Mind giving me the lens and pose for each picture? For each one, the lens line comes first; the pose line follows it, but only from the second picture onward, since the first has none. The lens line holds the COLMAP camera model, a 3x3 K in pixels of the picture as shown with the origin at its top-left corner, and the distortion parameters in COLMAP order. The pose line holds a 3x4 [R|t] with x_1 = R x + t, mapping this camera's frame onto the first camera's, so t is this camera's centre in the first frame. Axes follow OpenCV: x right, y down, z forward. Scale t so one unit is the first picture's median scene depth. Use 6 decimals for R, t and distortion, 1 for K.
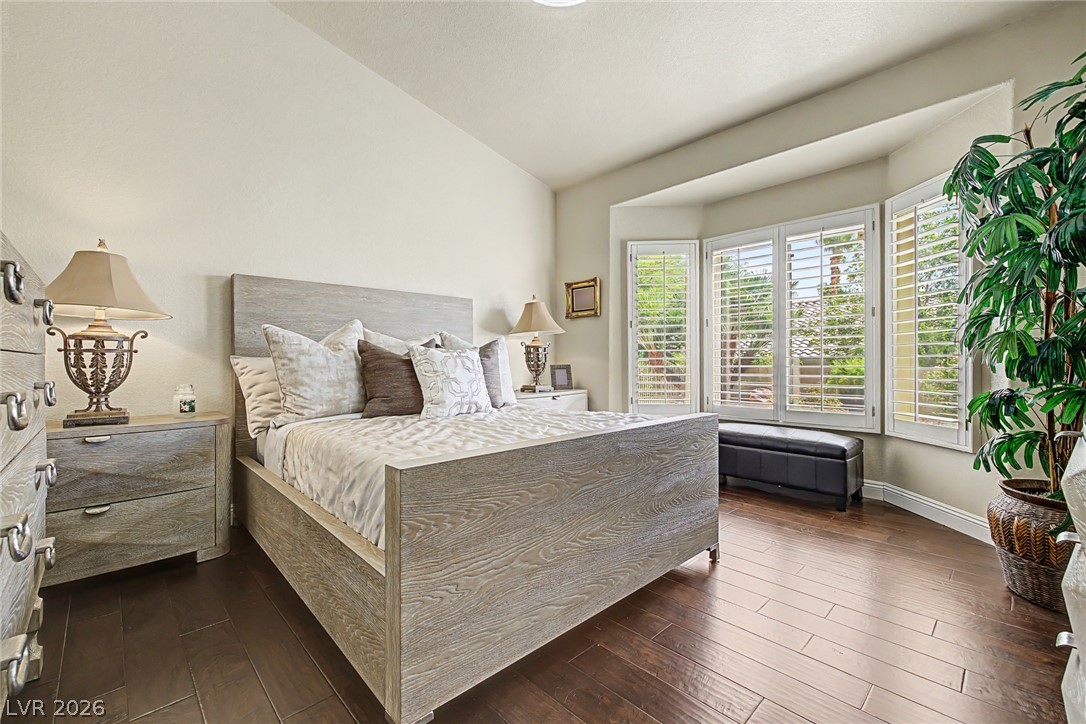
lens RADIAL K [[457.2, 0, 538.7], [0, 457.2, 364.7], [0, 0, 1]] dist [0.005252, -0.000367]
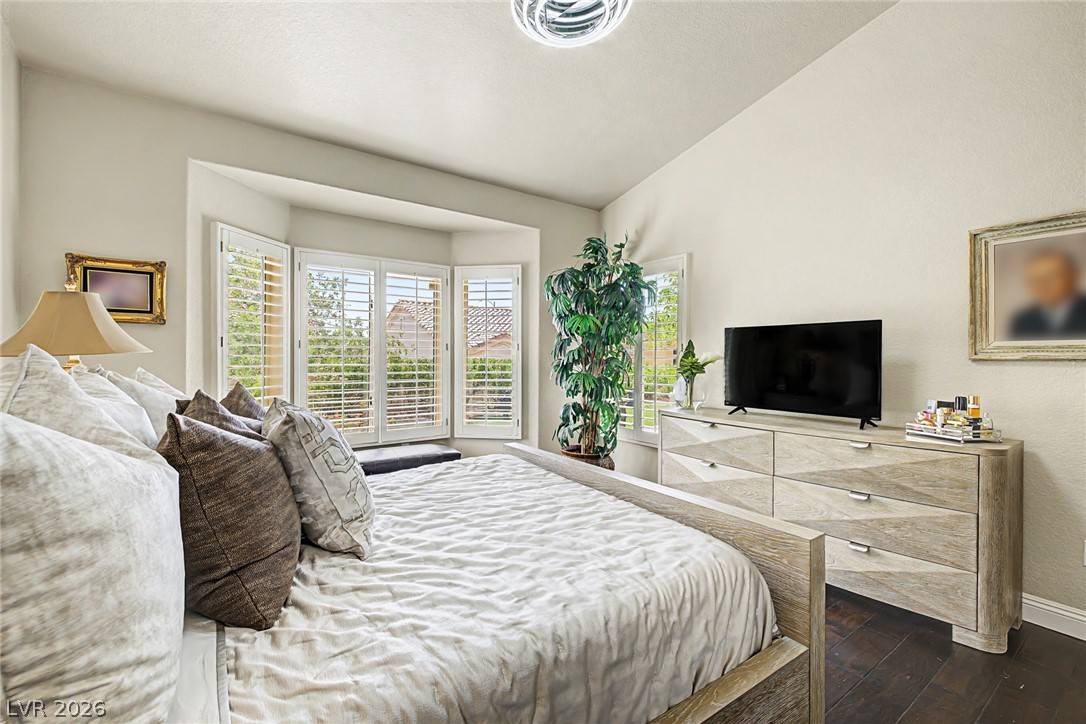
lens RADIAL K [[457.2, 0, 539.9], [0, 457.2, 361.2], [0, 0, 1]] dist [0.005252, -0.000367]
pose [[0.140311, -0.006782, 0.990084, -0.427138], [0.000683, 0.999977, 0.006753, -0.060784], [-0.990107, -0.000271, 0.140313, 0.411063]]
